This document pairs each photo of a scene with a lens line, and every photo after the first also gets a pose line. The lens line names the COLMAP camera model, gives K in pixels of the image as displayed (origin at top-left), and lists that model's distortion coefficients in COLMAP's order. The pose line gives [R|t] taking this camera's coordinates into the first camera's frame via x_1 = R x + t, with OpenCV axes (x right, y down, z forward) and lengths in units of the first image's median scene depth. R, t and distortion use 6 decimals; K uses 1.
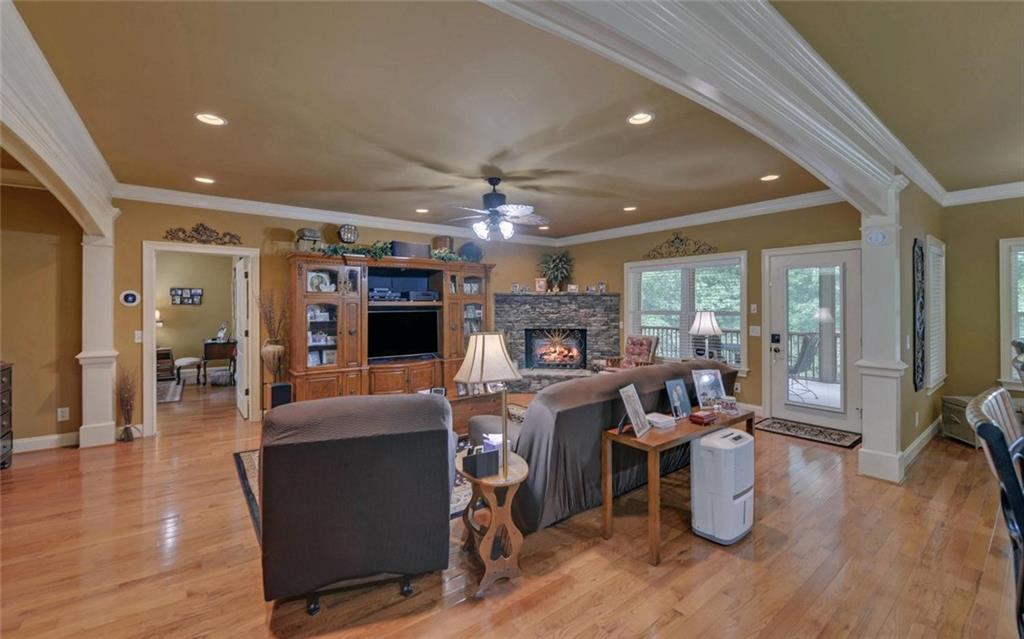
lens RADIAL K [[412.1, 0, 510.5], [0, 412.1, 303.1], [0, 0, 1]] dist [-0.019156, -0.000098]
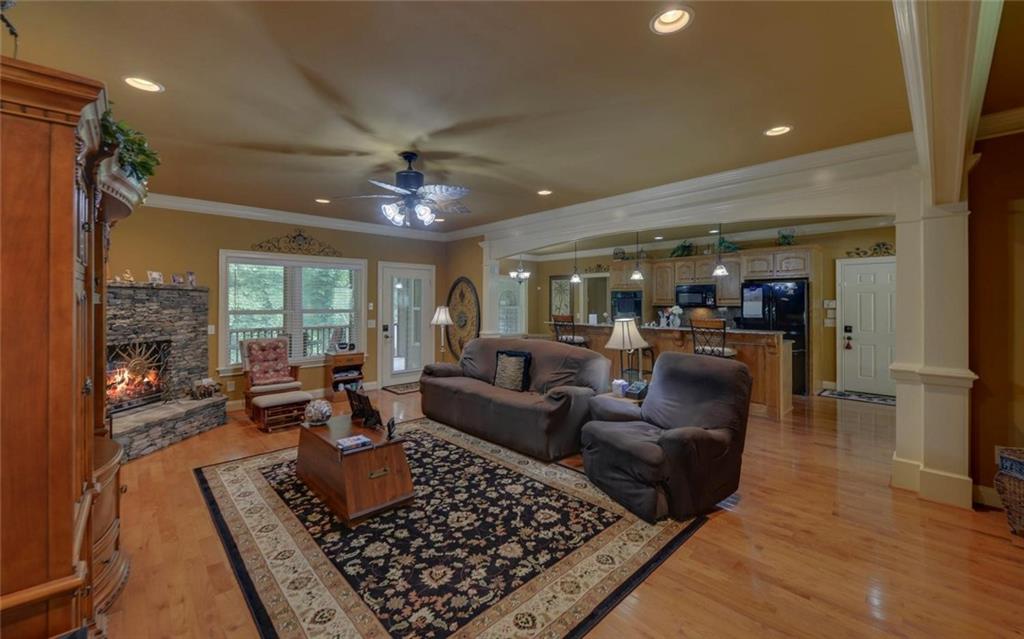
lens RADIAL K [[412.1, 0, 510.5], [0, 412.1, 303.1], [0, 0, 1]] dist [-0.019156, -0.000098]
pose [[-0.117621, 0.001709, 0.993057, -0.669156], [-0.003325, 0.999992, -0.002115, 0.004464], [-0.993053, -0.003551, -0.117614, 0.660271]]
